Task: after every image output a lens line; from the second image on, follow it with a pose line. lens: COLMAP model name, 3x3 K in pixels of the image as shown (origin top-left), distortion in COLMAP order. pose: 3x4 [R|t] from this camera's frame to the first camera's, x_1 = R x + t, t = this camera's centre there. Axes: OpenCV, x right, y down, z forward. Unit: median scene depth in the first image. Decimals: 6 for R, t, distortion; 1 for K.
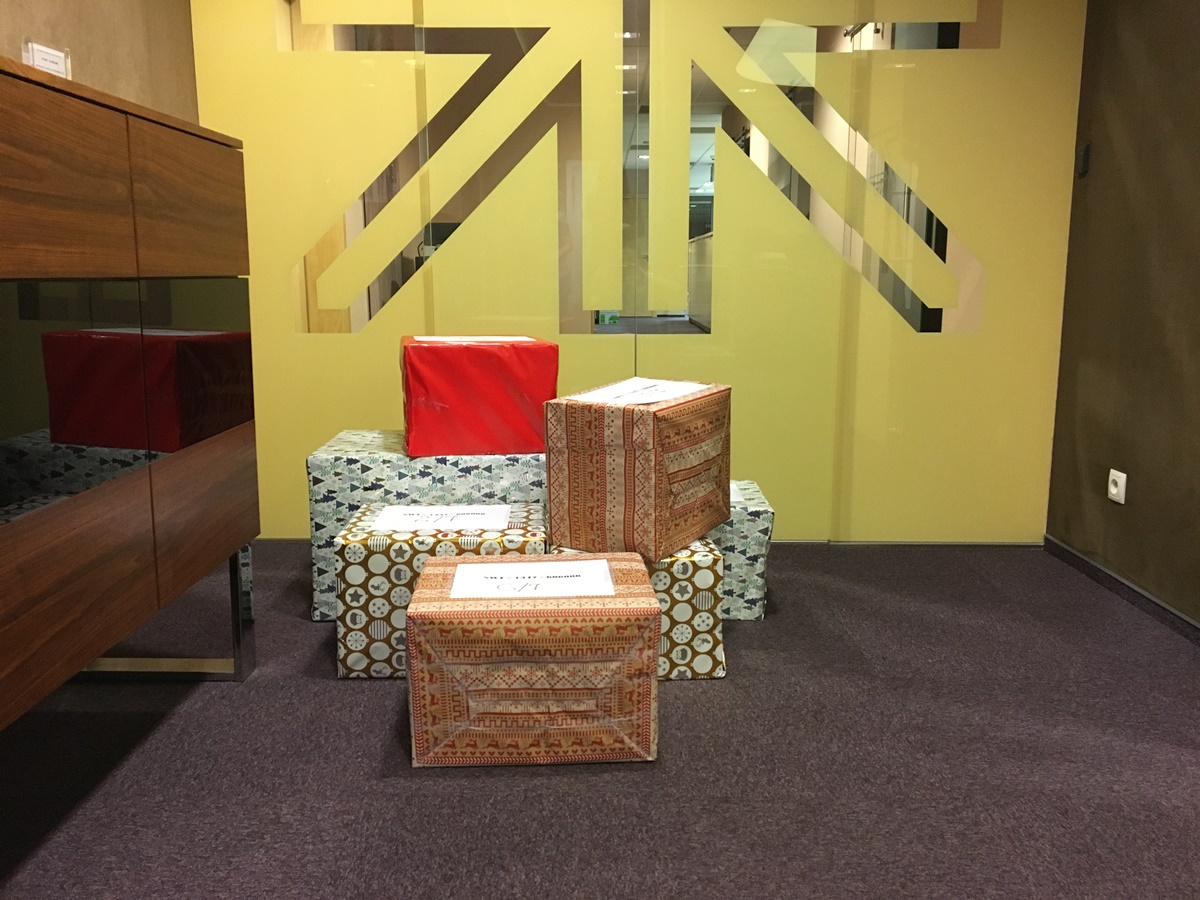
lens RADIAL K [[995.8, 0, 600.0], [0, 995.8, 450.0], [0, 0, 1]] dist [0.098944, -0.140135]
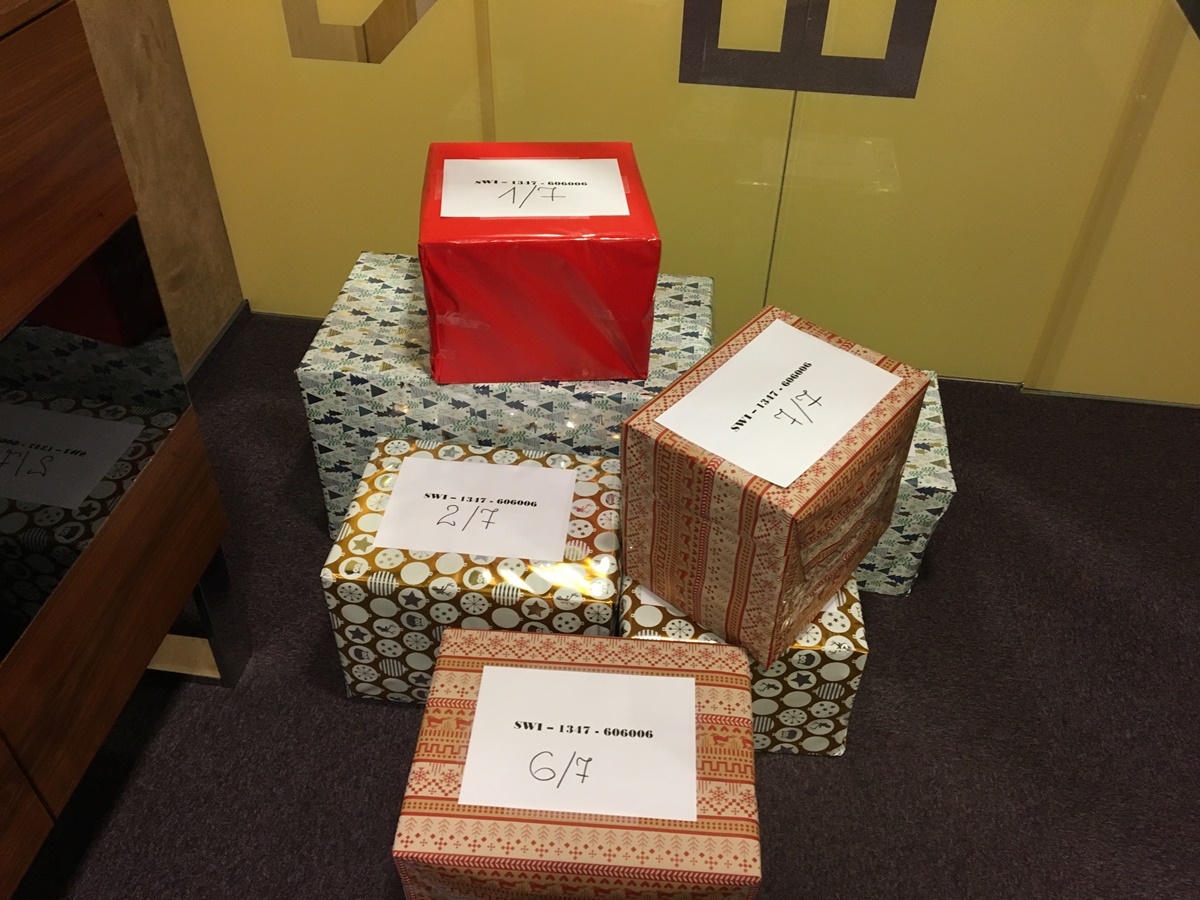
lens RADIAL K [[995.8, 0, 600.0], [0, 995.8, 450.0], [0, 0, 1]] dist [0.098944, -0.140135]
pose [[0.990909, 0.099510, -0.090543, -0.011096], [-0.040083, 0.860793, 0.507375, -0.351113], [0.128428, -0.499133, 0.856956, 0.442616]]
